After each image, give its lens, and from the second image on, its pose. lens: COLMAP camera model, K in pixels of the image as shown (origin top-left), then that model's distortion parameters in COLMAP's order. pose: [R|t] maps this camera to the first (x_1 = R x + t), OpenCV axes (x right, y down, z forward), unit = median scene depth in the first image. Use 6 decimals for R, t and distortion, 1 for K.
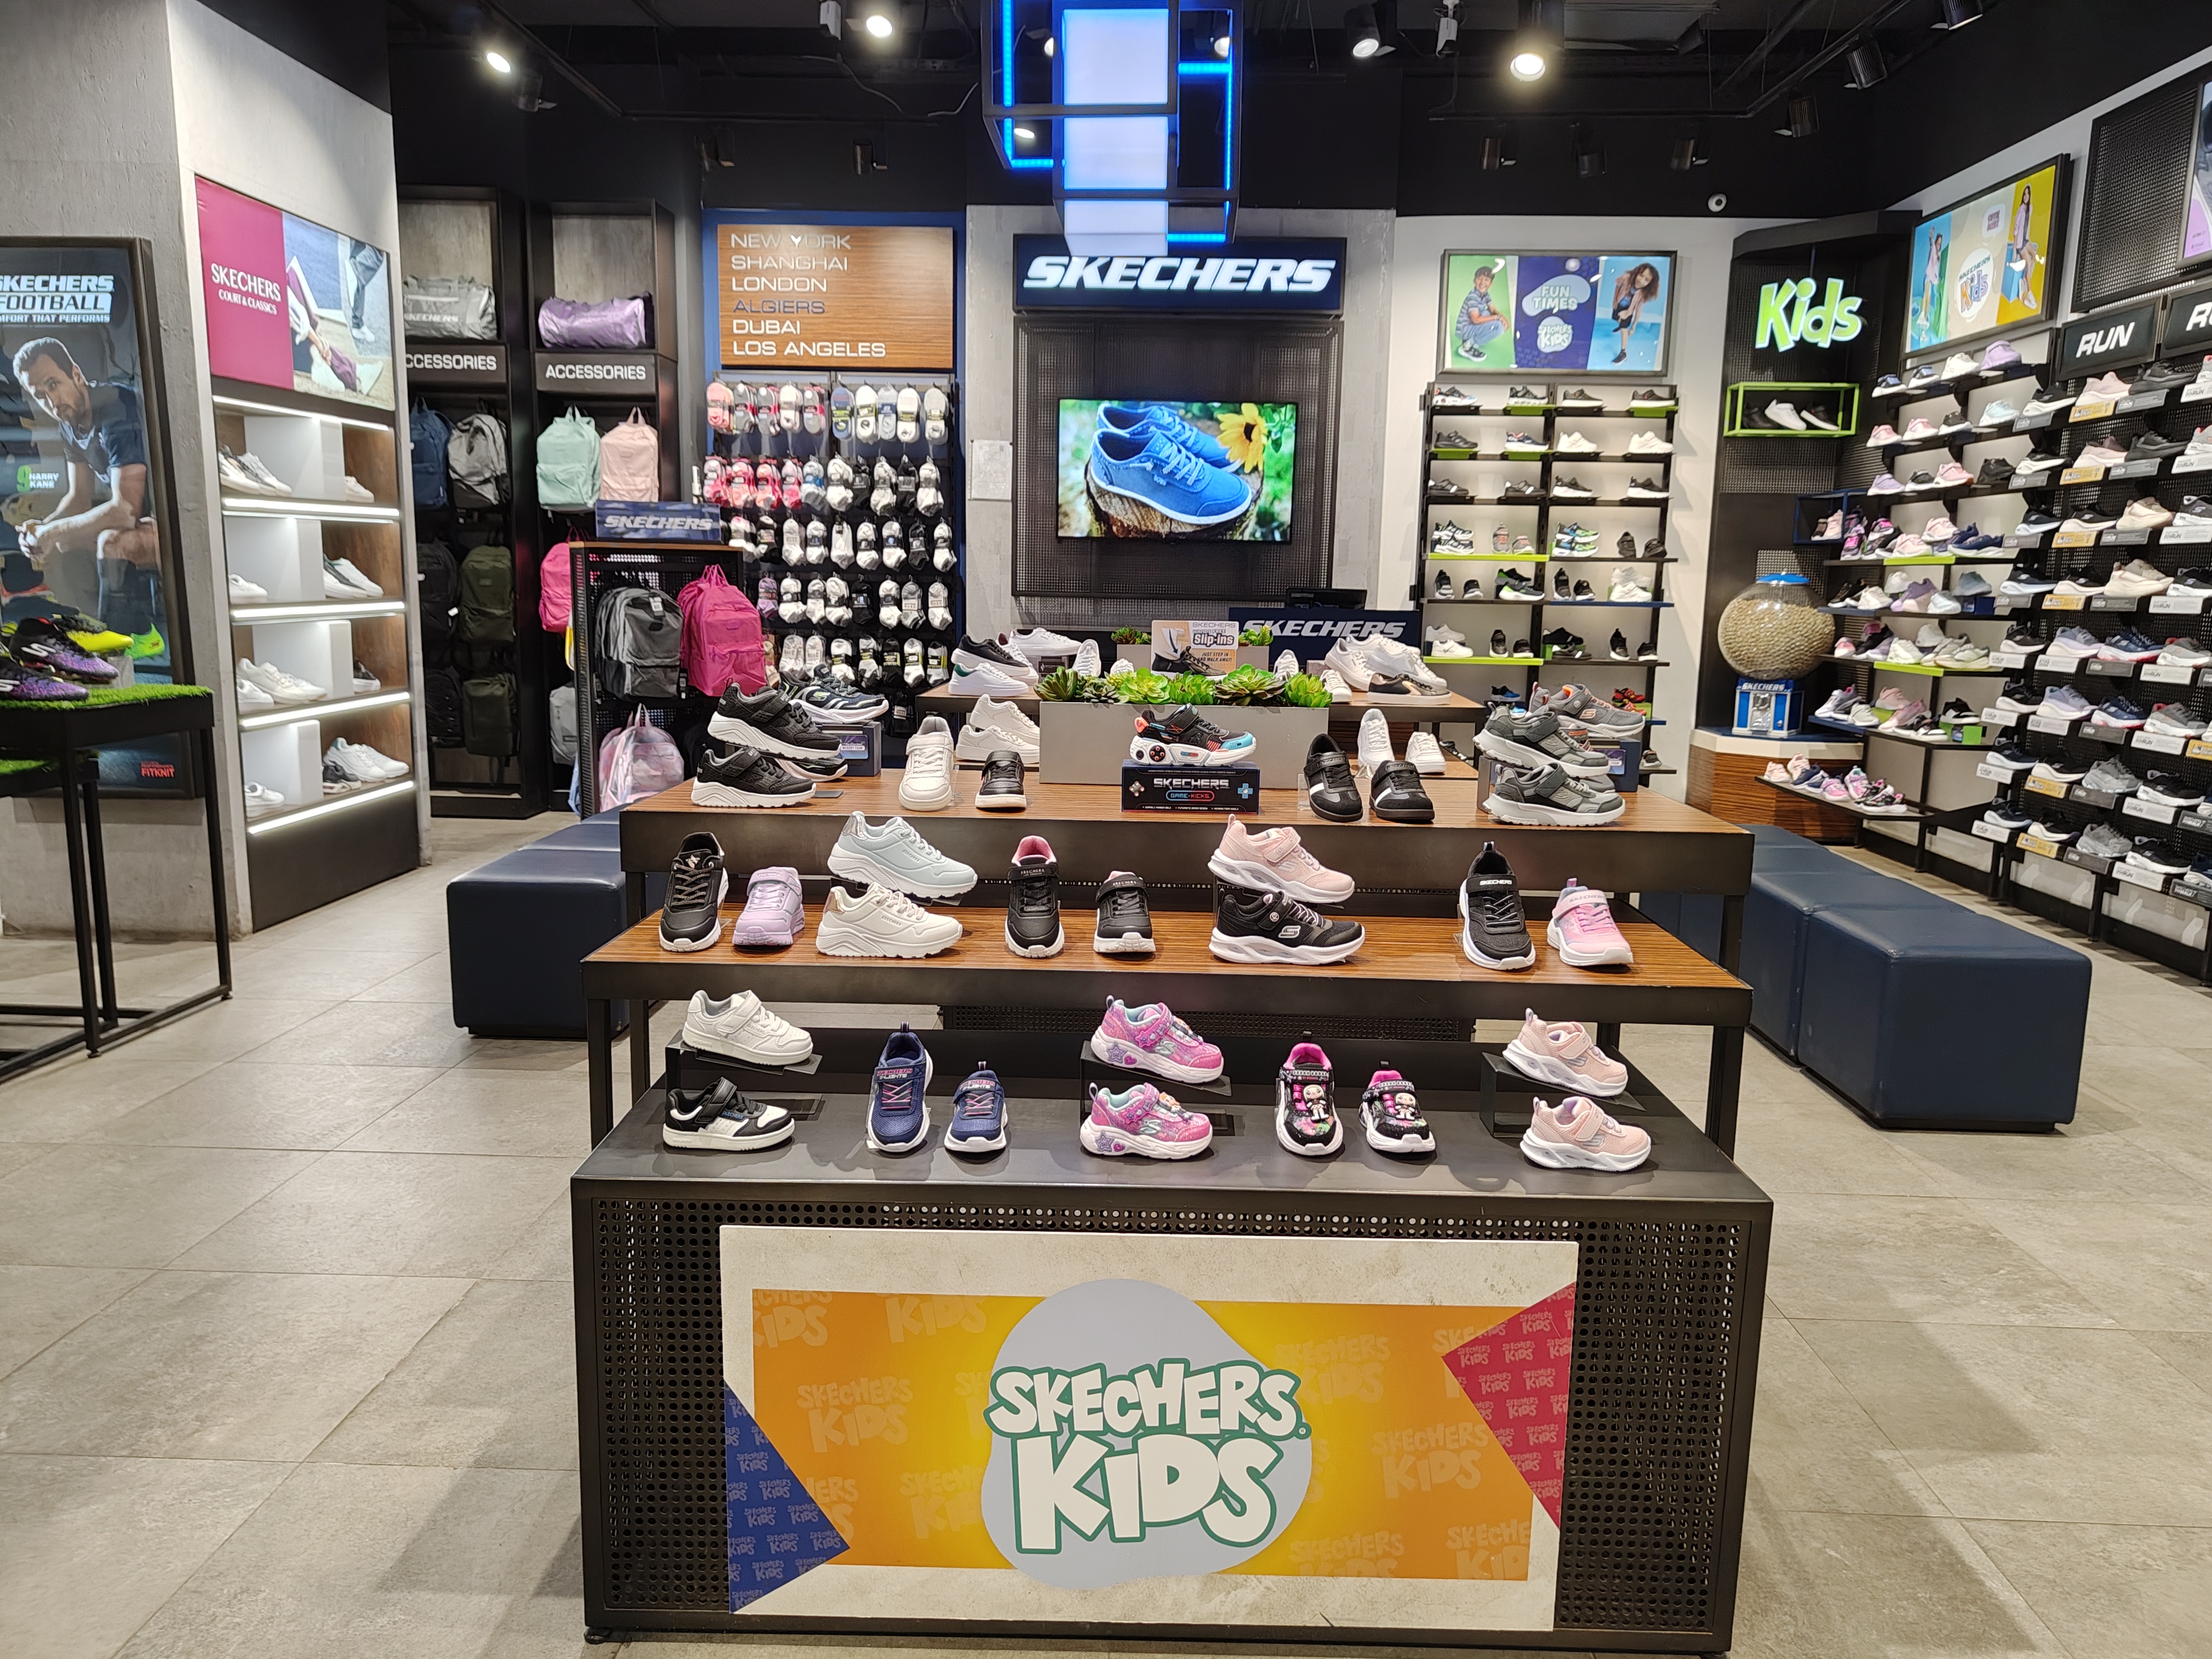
lens RADIAL K [[1547.5, 0, 1115.5], [0, 1547.5, 822.7], [0, 0, 1]] dist [0.016373, -0.001276]
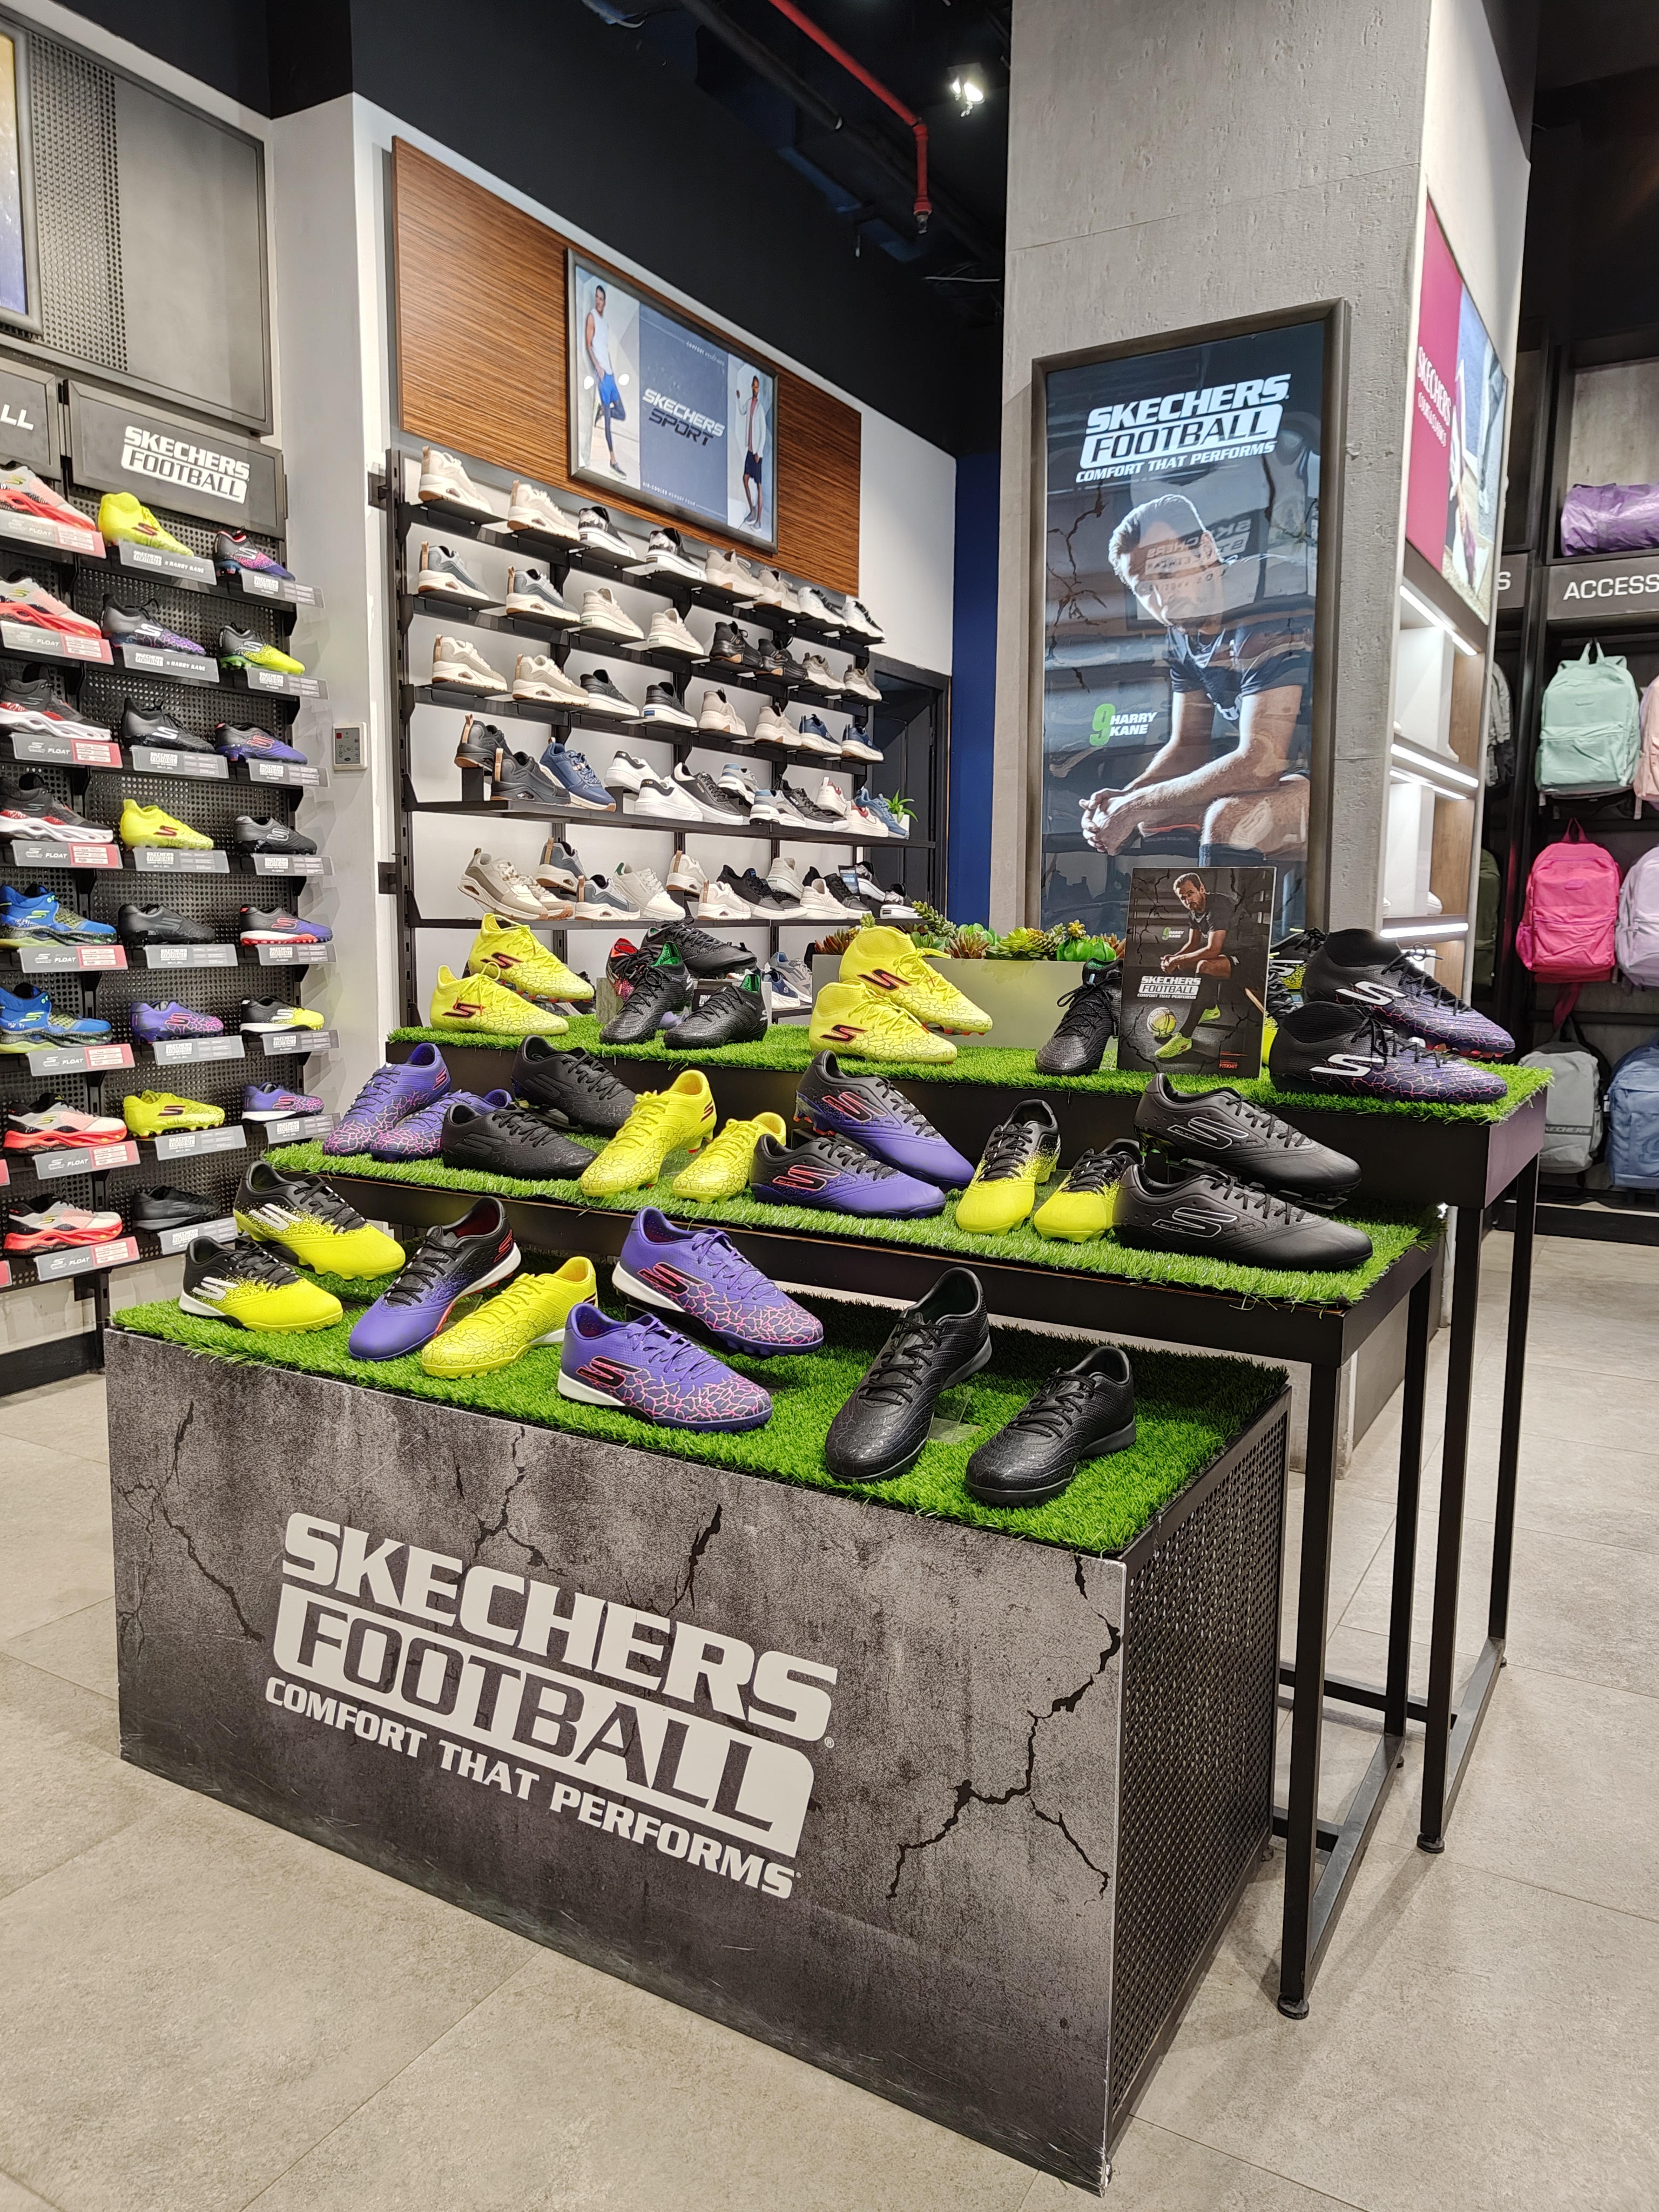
lens RADIAL K [[1547.5, 0, 807.4], [0, 1547.5, 1103.9], [0, 0, 1]] dist [0.016373, -0.001276]
pose [[0.877008, 0.052481, -0.477601, -0.304775], [-0.071749, 0.997176, -0.022177, -0.025863], [0.475088, 0.053717, 0.878297, 0.241728]]
